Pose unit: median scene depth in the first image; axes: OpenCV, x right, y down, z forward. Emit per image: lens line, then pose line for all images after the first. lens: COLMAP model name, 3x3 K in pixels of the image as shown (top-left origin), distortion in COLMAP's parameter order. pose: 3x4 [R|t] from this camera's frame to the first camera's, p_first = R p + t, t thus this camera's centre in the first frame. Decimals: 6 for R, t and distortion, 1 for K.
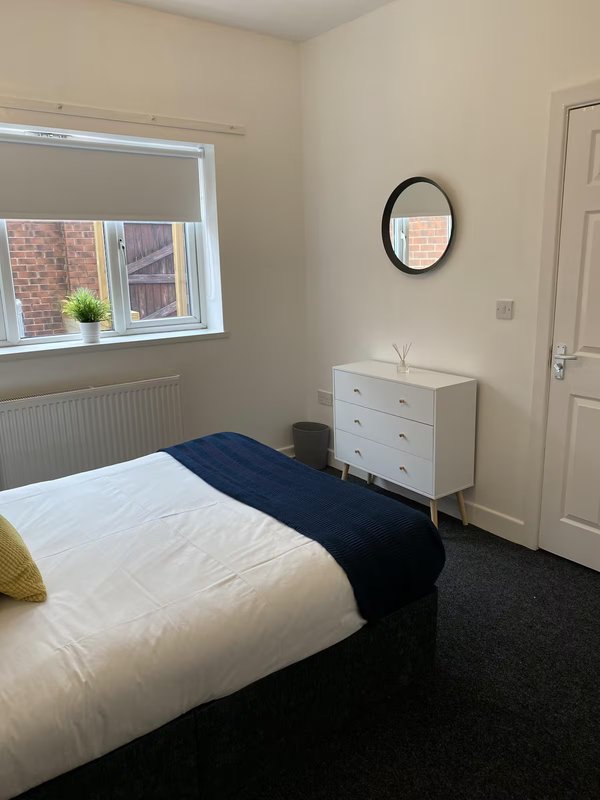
lens RADIAL K [[602.7, 0, 300.0], [0, 602.7, 400.0], [0, 0, 1]] dist [0.015116, -0.001978]
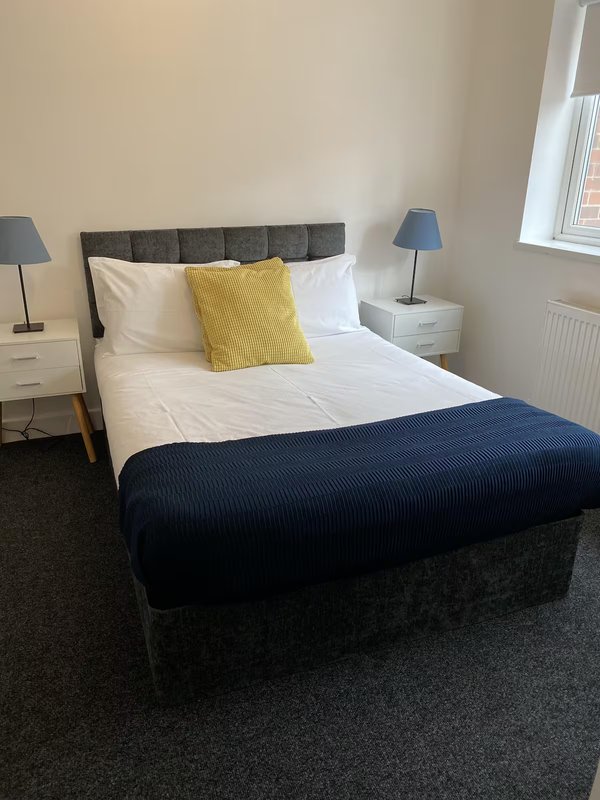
lens RADIAL K [[602.7, 0, 300.0], [0, 602.7, 400.0], [0, 0, 1]] dist [0.015116, -0.001978]
pose [[-0.297448, 0.346667, -0.889576, 0.700389], [-0.223210, 0.880677, 0.417834, -0.230022], [0.928279, 0.322846, -0.184576, 1.183510]]
